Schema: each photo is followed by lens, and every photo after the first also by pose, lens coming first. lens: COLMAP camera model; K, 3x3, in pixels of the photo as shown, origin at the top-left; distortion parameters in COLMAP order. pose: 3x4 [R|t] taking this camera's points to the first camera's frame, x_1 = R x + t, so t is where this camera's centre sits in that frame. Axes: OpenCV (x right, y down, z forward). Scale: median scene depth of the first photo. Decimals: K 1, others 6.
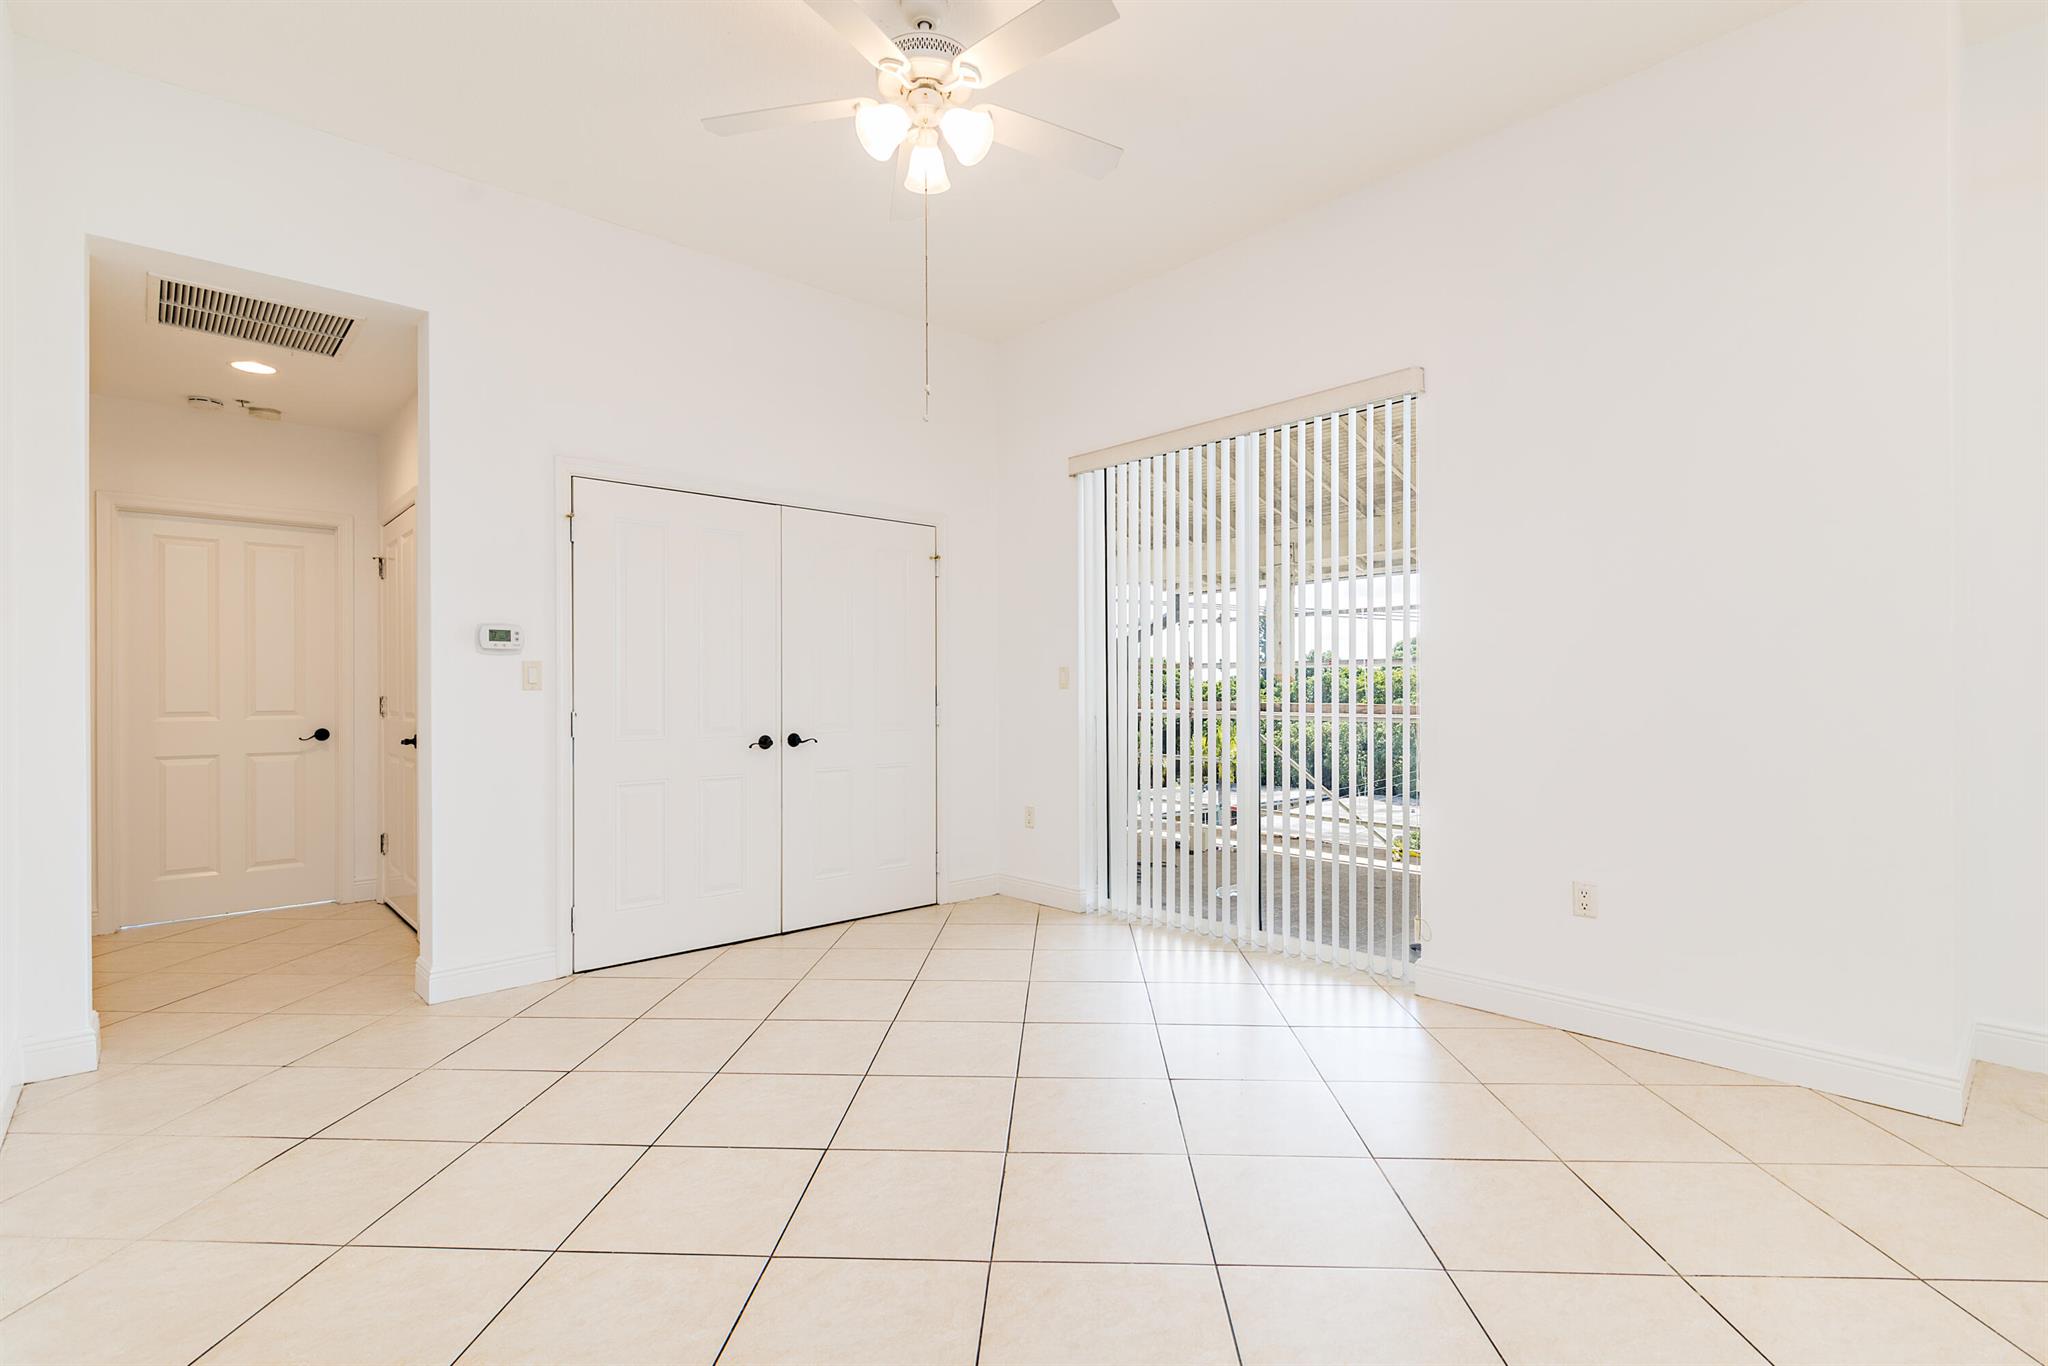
lens RADIAL K [[945.0, 0, 1024.0], [0, 945.0, 683.0], [0, 0, 1]] dist [0.003384, 0.000058]
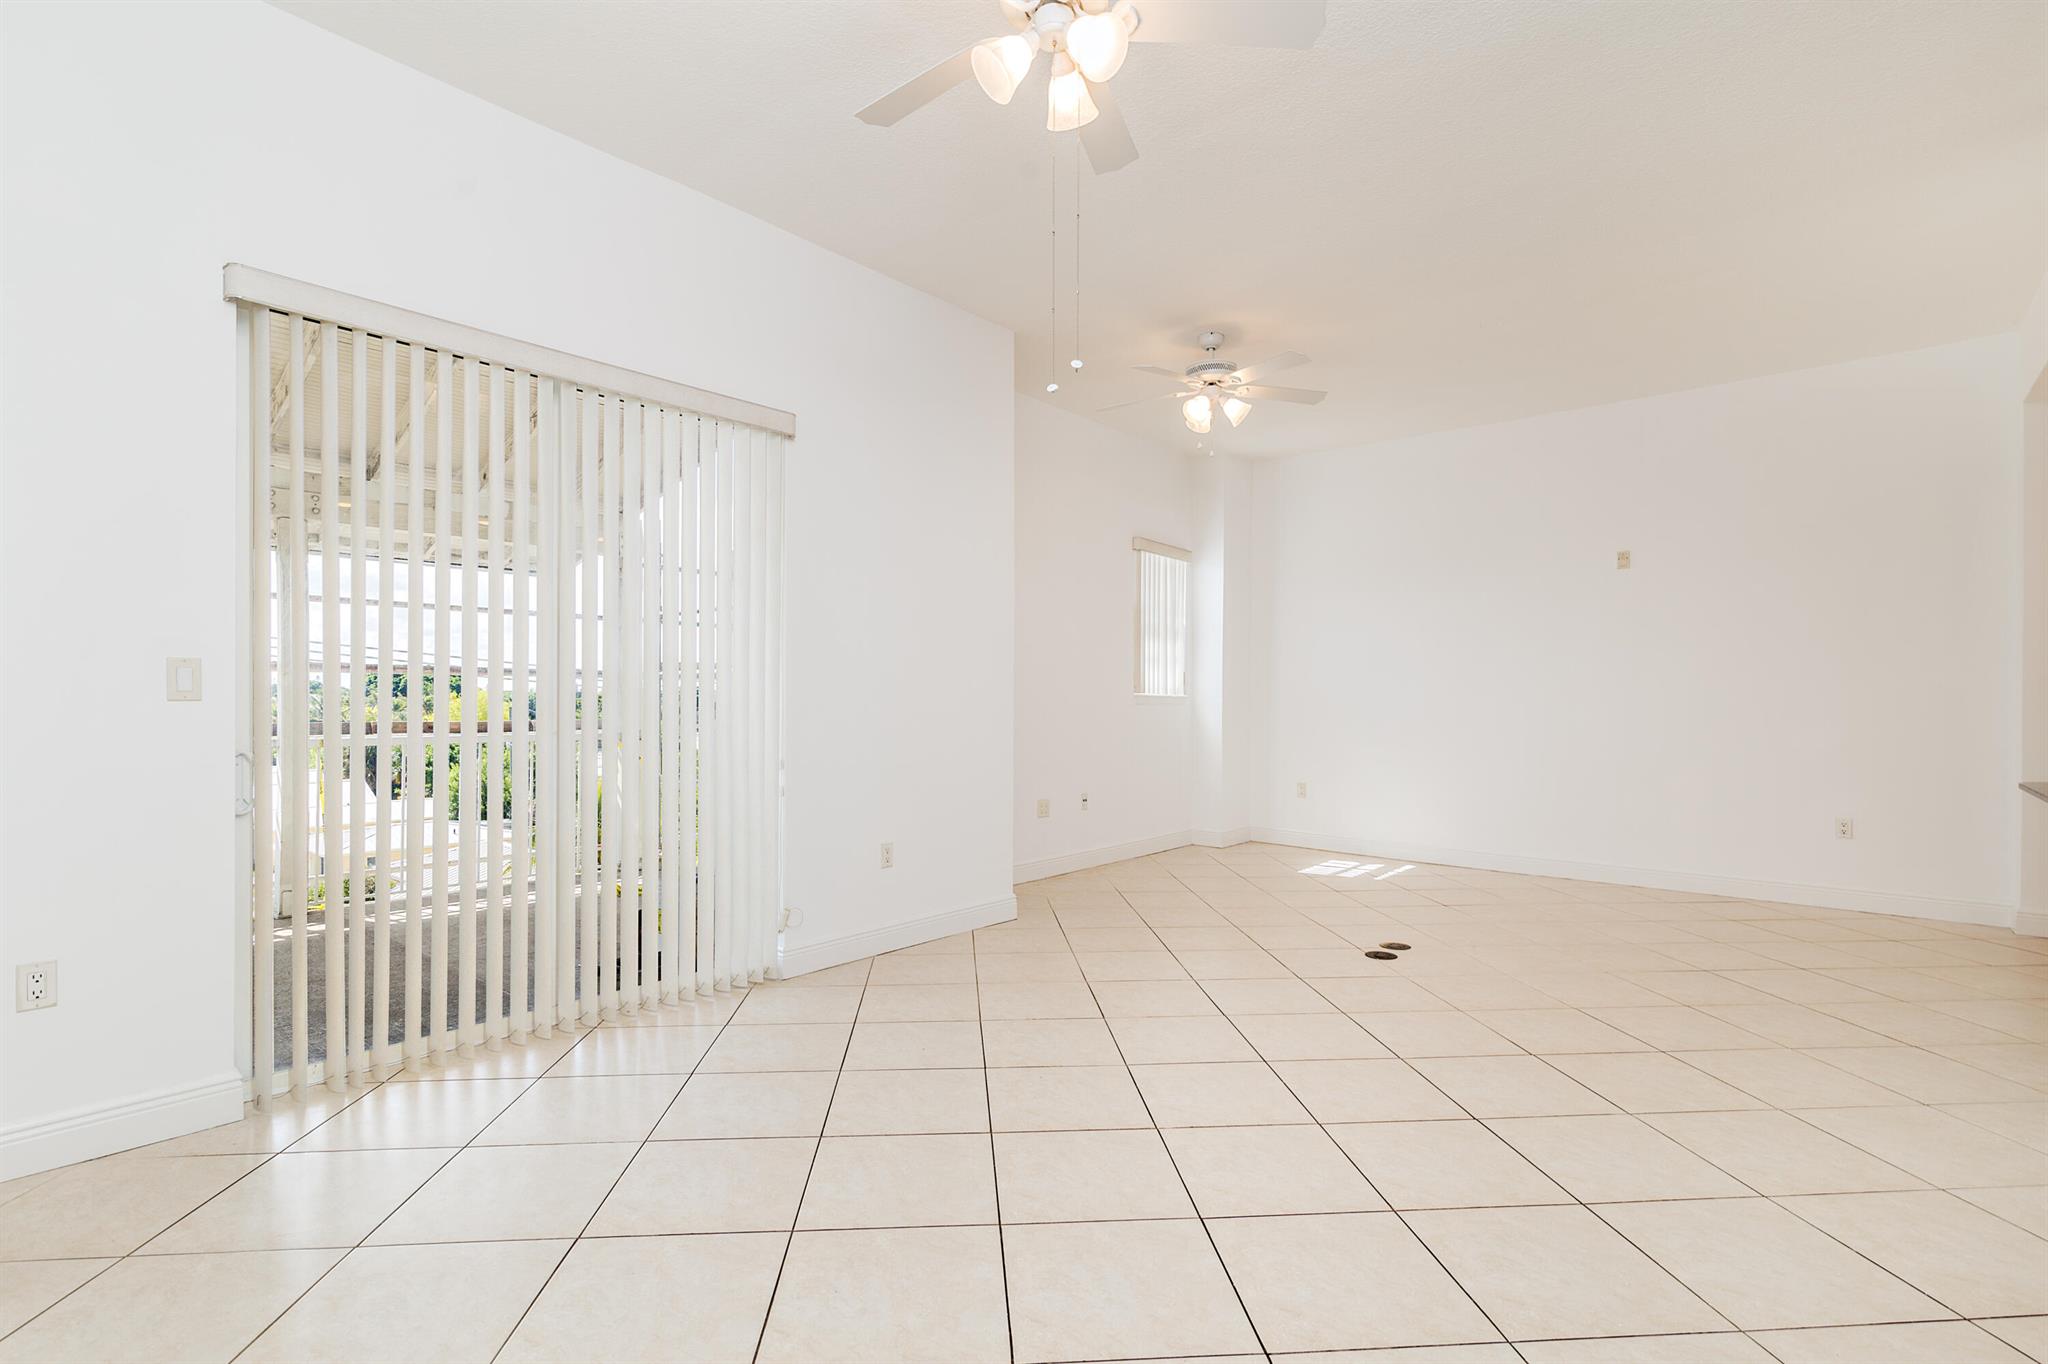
lens RADIAL K [[977.4, 0, 1024.0], [0, 977.4, 682.0], [0, 0, 1]] dist [0.000012, -0.000073]
pose [[-0.110018, 0.020708, 0.993714, -0.606842], [-0.006893, 0.999743, -0.021597, 0.004789], [-0.993906, -0.009225, -0.109847, 0.683268]]
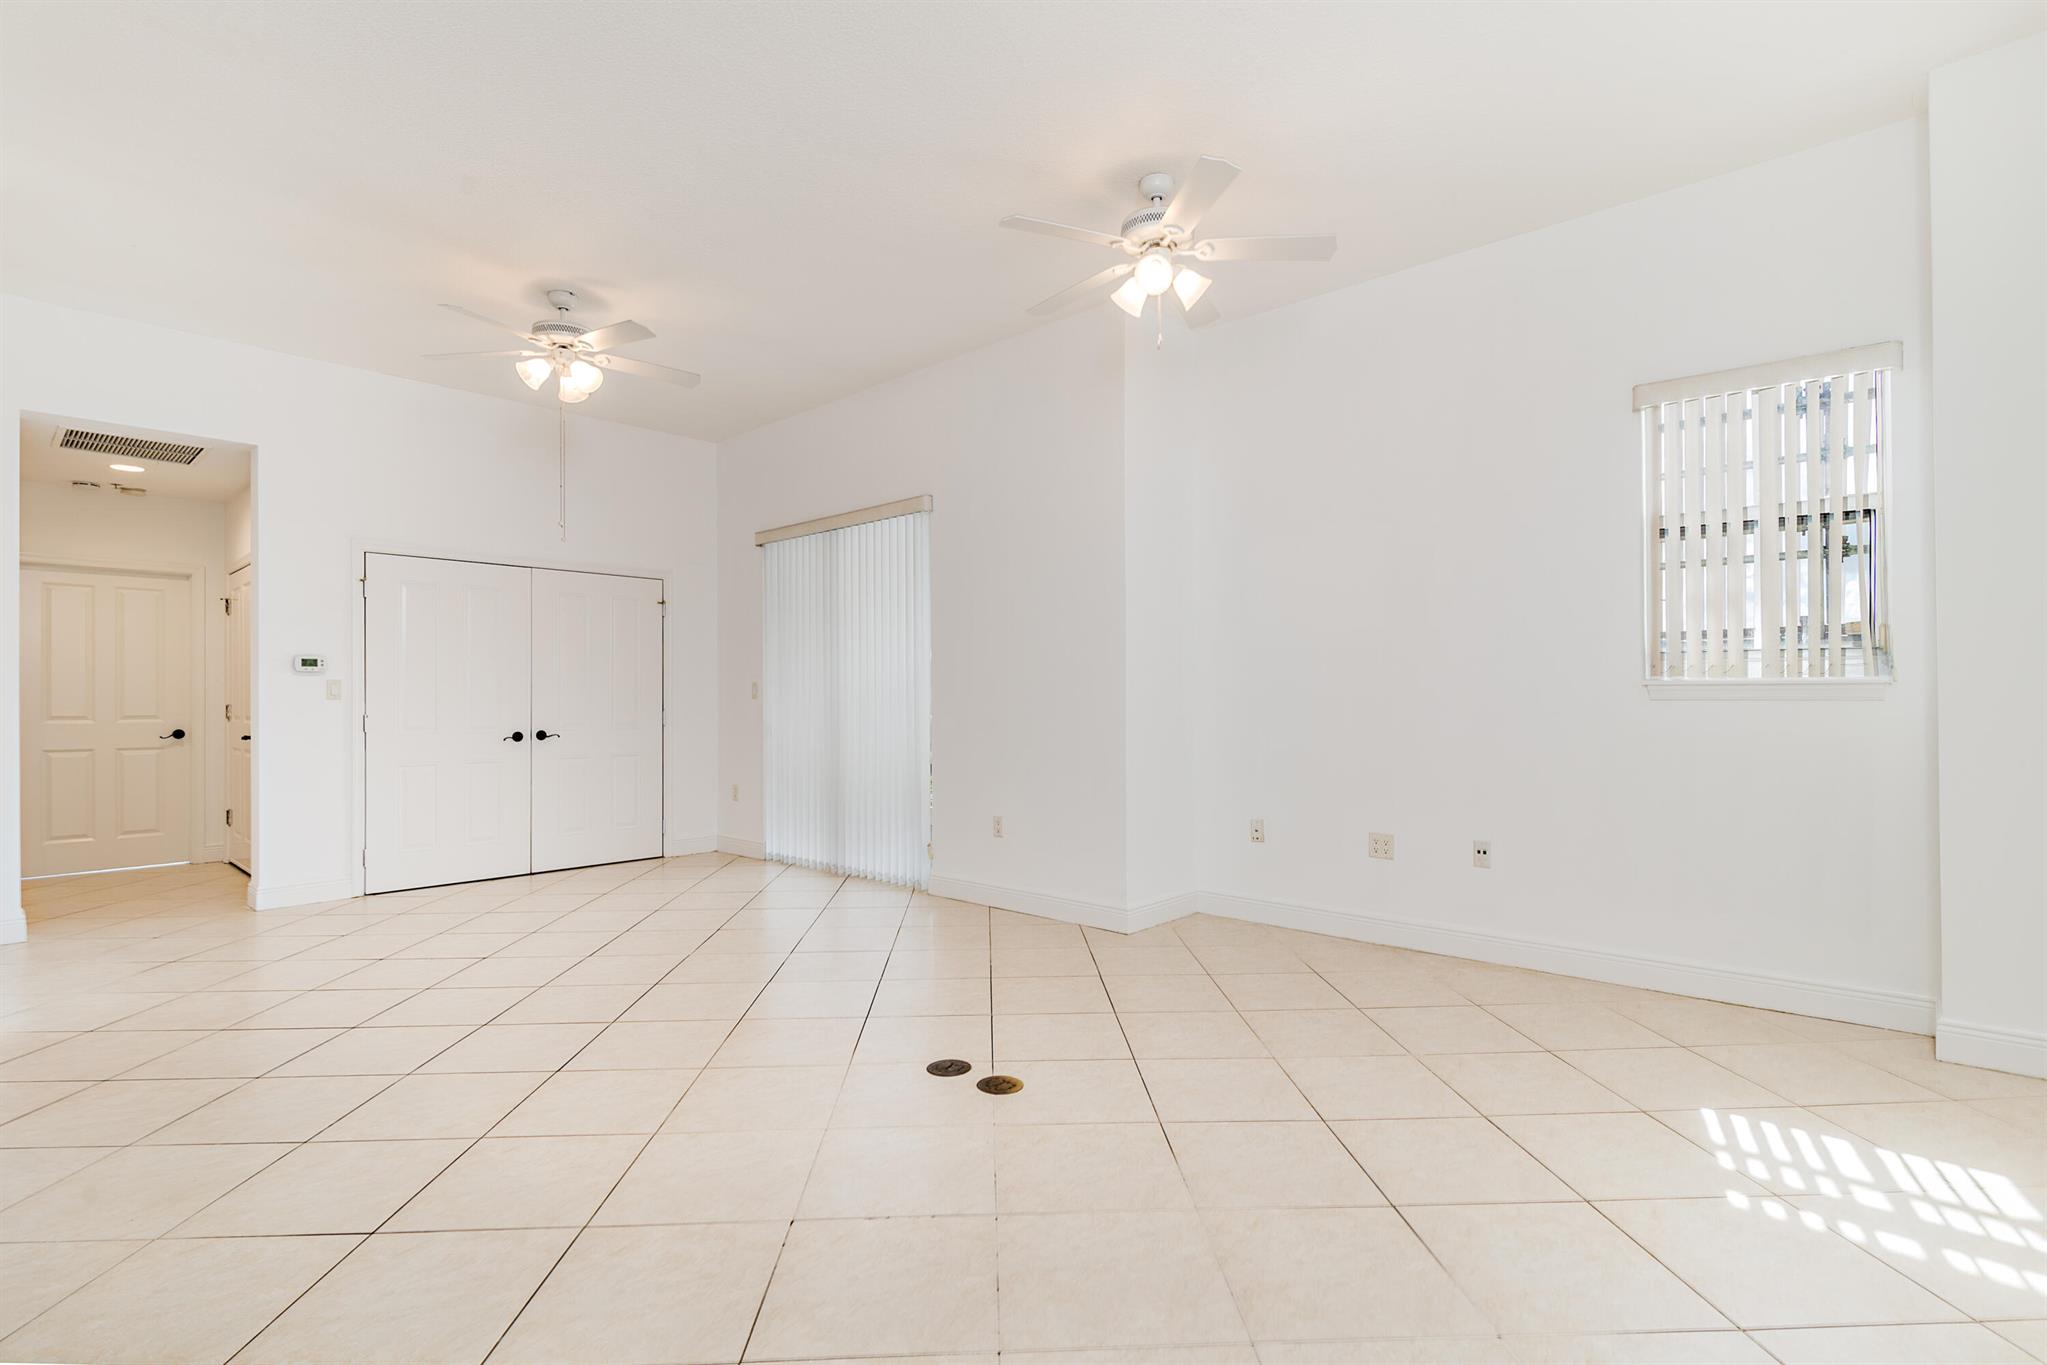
lens RADIAL K [[951.0, 0, 1020.1], [0, 951.0, 690.1], [0, 0, 1]] dist [0.001716, 0.000214]
pose [[0.996066, 0.000482, 0.088610, 0.340520], [-0.000238, 0.999996, -0.002765, -0.002860], [-0.088611, 0.002733, 0.996063, -0.469562]]
